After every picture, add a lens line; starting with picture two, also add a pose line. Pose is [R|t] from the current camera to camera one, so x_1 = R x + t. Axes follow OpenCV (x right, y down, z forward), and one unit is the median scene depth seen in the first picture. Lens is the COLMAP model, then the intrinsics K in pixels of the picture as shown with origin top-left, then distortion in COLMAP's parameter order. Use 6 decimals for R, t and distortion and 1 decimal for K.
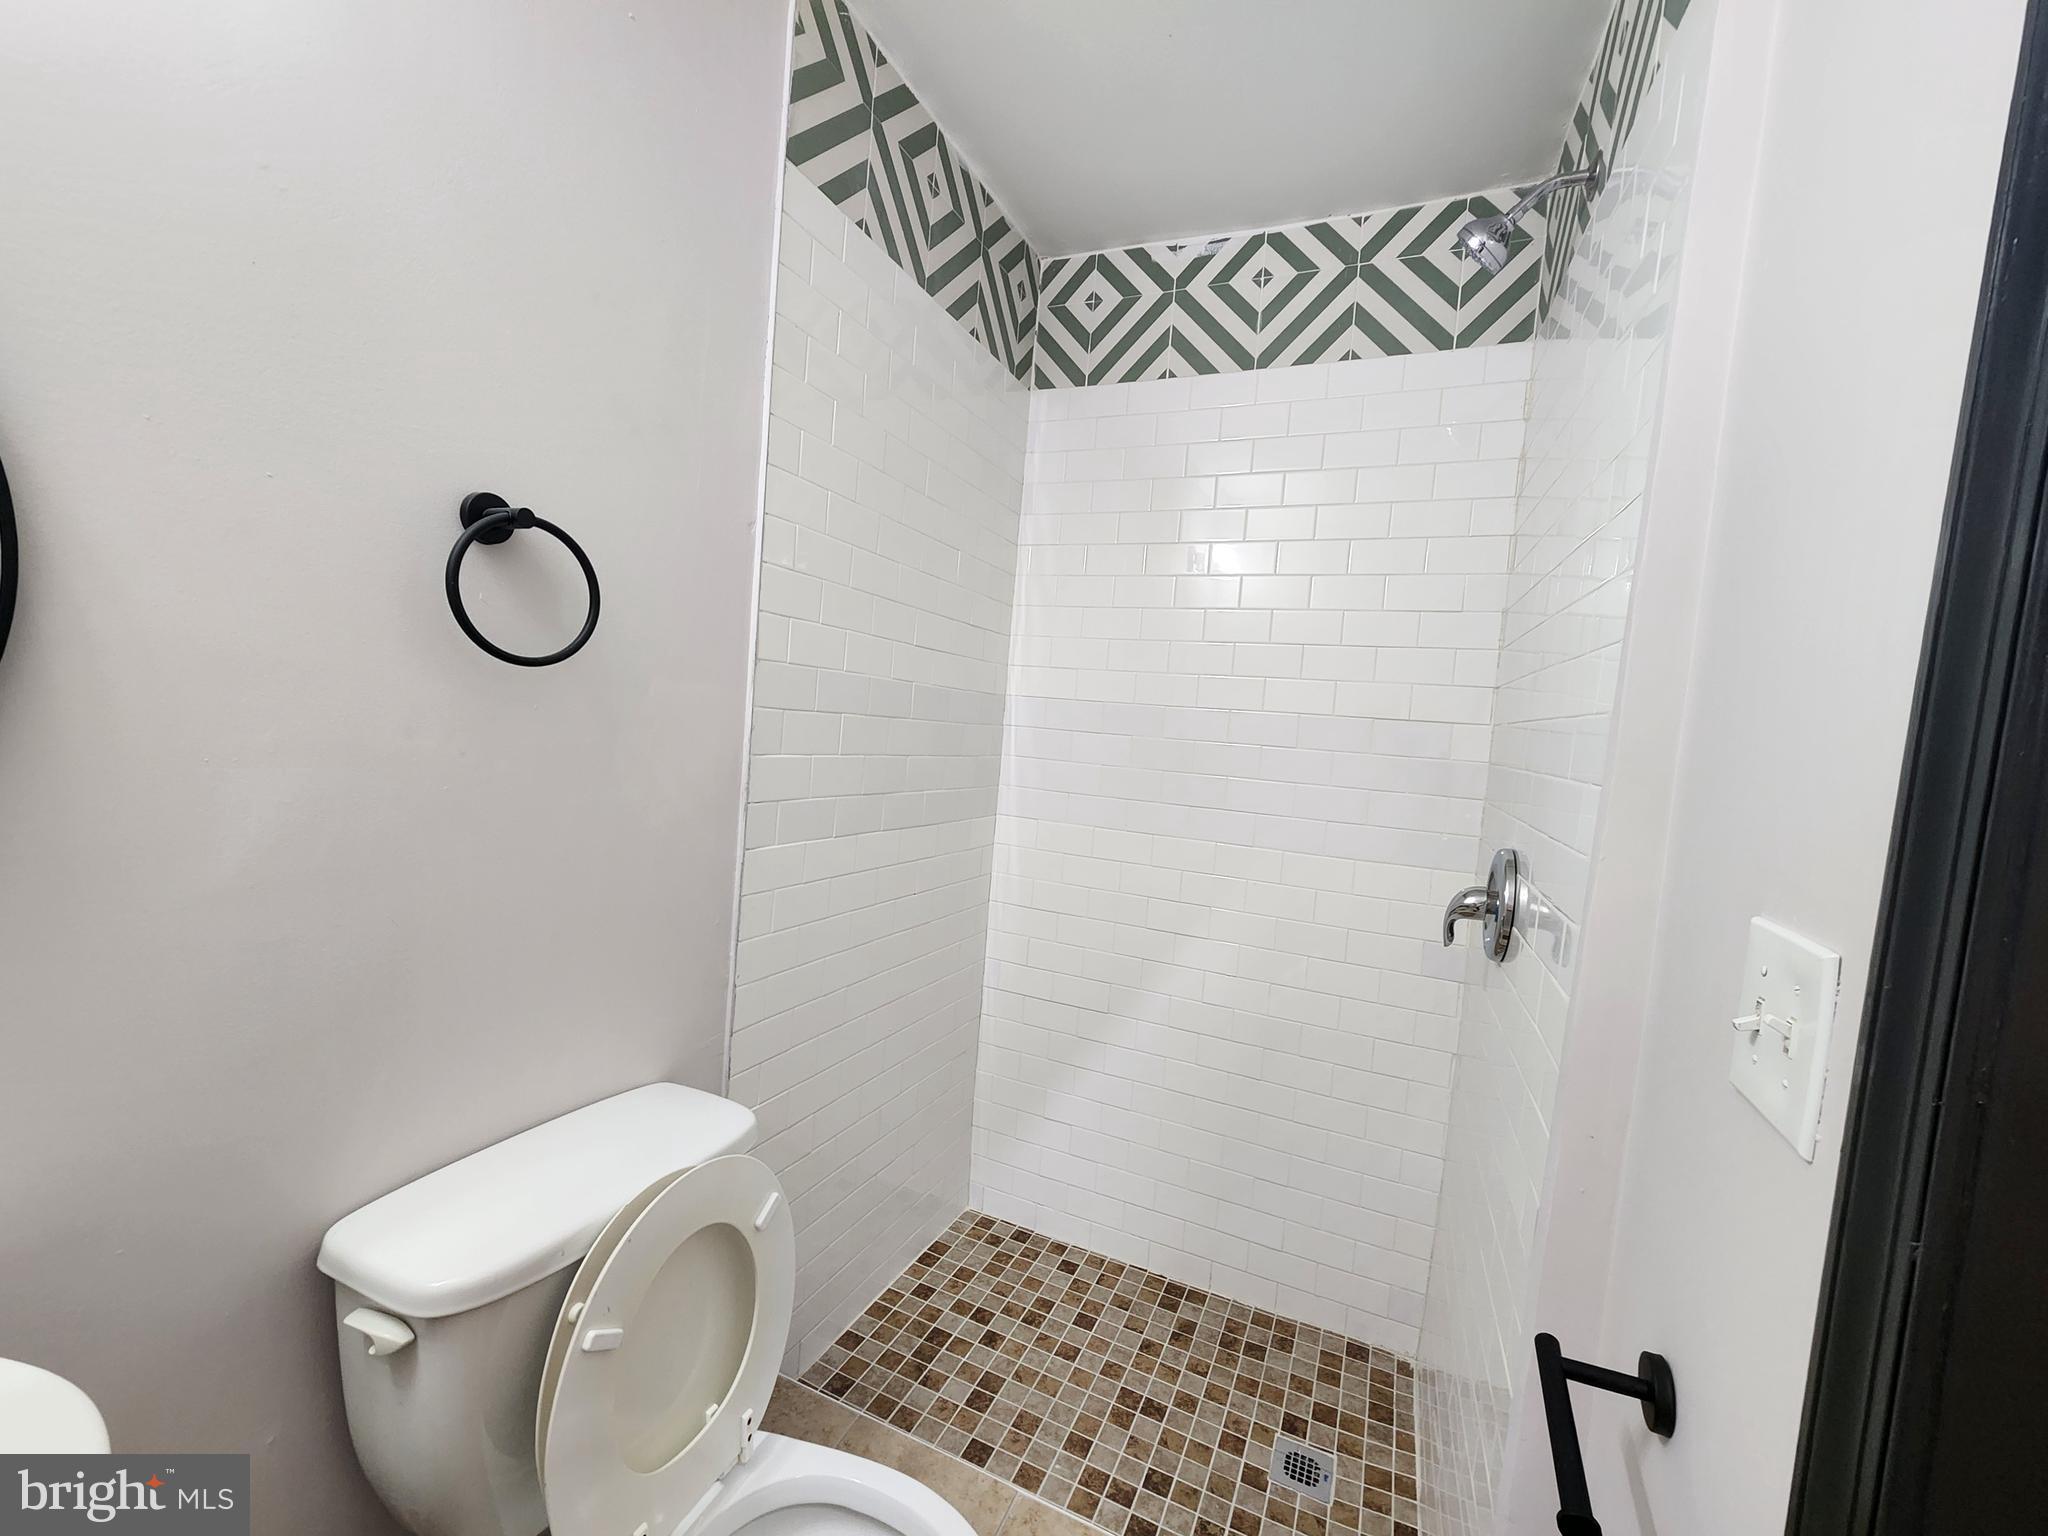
lens RADIAL K [[837.3, 0, 1036.7], [0, 837.3, 764.6], [0, 0, 1]] dist [0.001130, 0.000198]
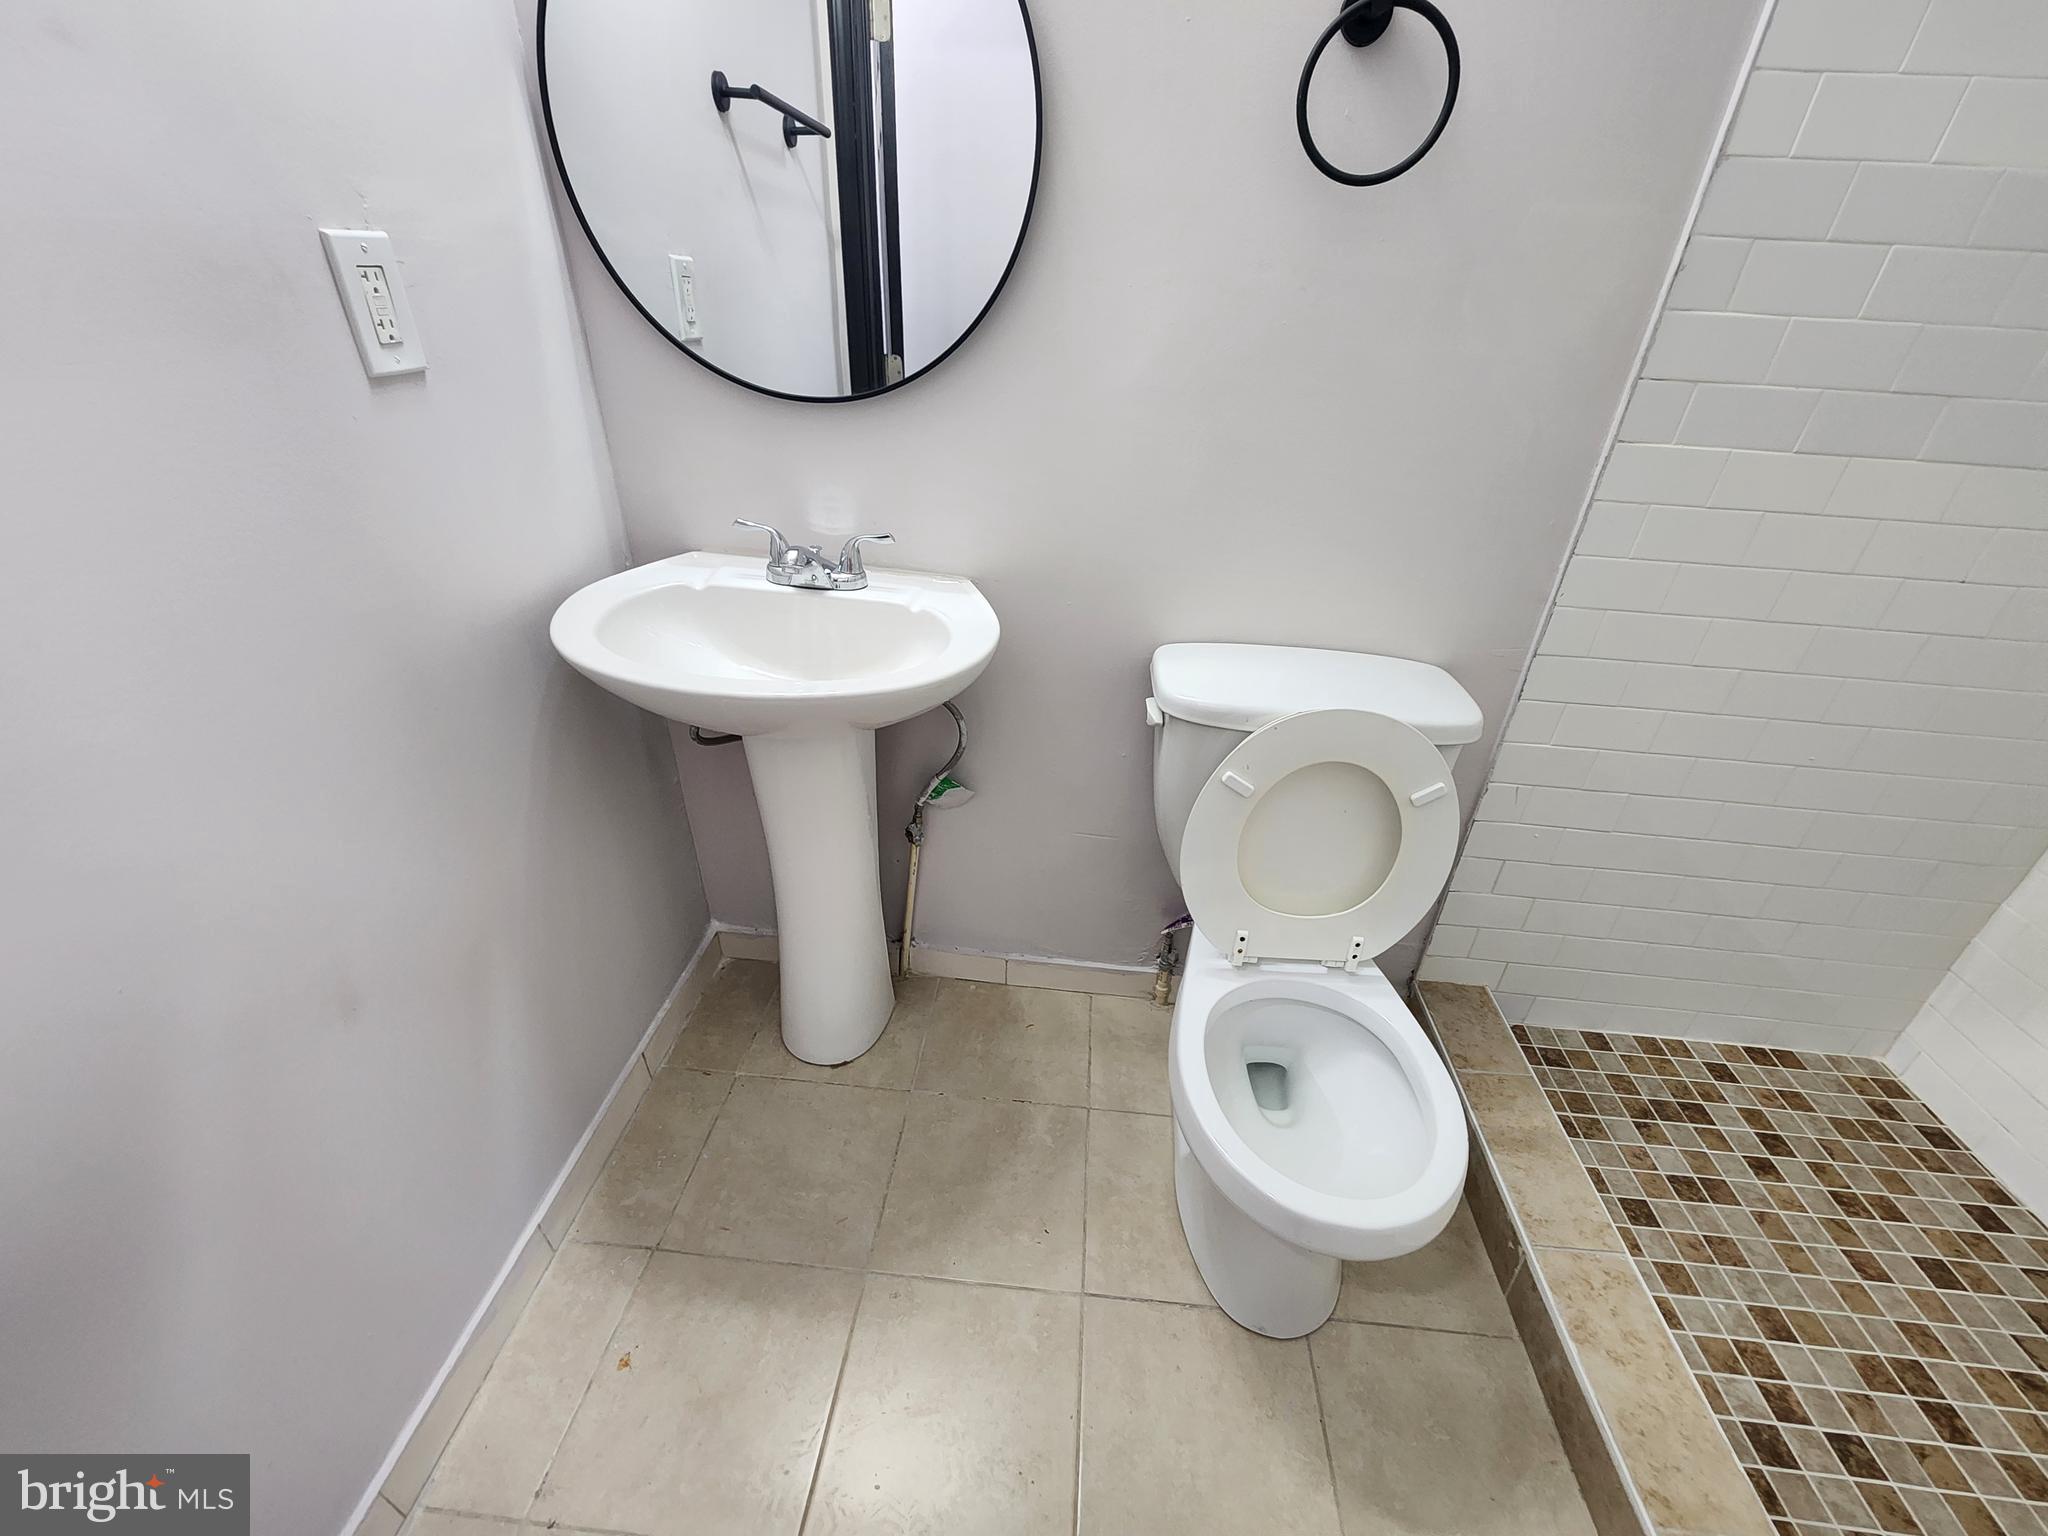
lens RADIAL K [[837.3, 0, 1036.7], [0, 837.3, 764.6], [0, 0, 1]] dist [0.001130, 0.000198]
pose [[0.331594, 0.411360, -0.849016, 0.240414], [-0.067961, 0.908010, 0.413400, 0.074233], [0.940971, -0.079381, 0.329047, 0.146177]]
